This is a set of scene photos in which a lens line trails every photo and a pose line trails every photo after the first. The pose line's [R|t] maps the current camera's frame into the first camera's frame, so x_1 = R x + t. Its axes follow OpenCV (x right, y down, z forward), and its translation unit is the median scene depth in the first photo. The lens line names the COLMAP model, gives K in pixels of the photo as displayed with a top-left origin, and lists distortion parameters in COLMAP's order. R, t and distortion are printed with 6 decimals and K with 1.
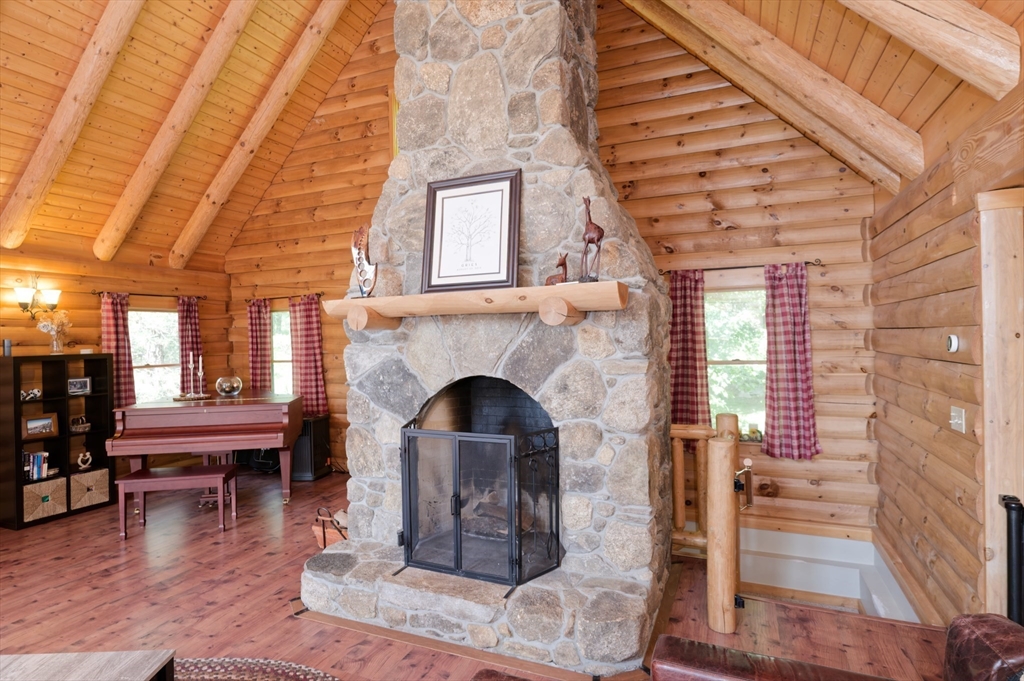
lens RADIAL K [[536.6, 0, 513.6], [0, 536.6, 339.4], [0, 0, 1]] dist [0.003243, 0.000790]
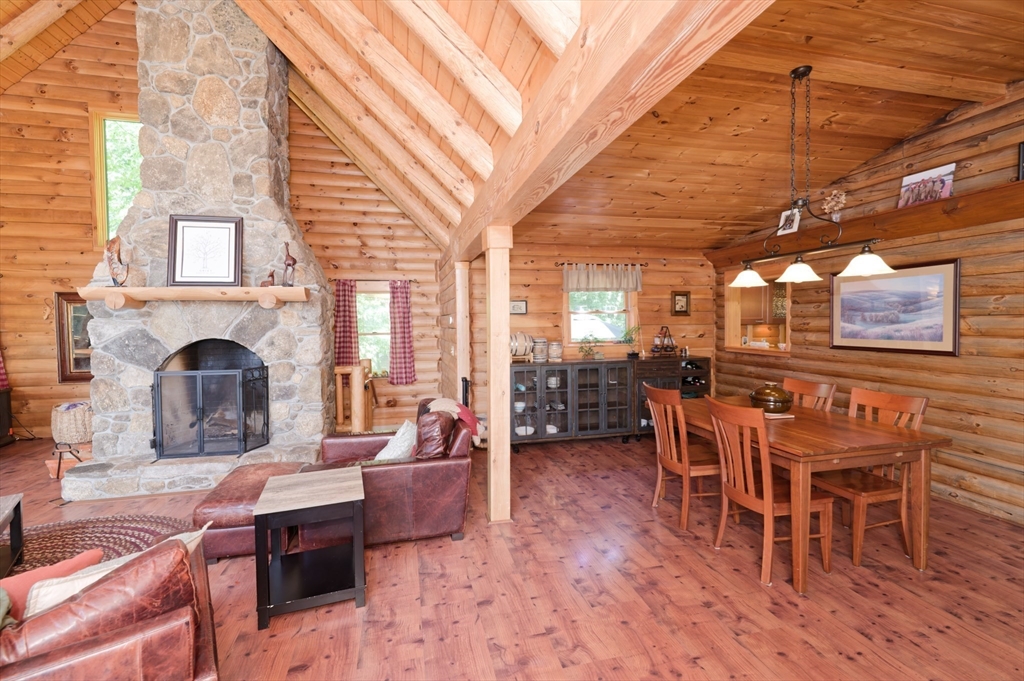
lens RADIAL K [[446.8, 0, 512.8], [0, 446.8, 333.7], [0, 0, 1]] dist [0.002400, -0.000428]
pose [[0.799741, -0.004628, 0.600327, -0.140978], [-0.002134, 0.999942, 0.010552, 0.034768], [-0.600341, -0.009720, 0.799685, -0.606897]]
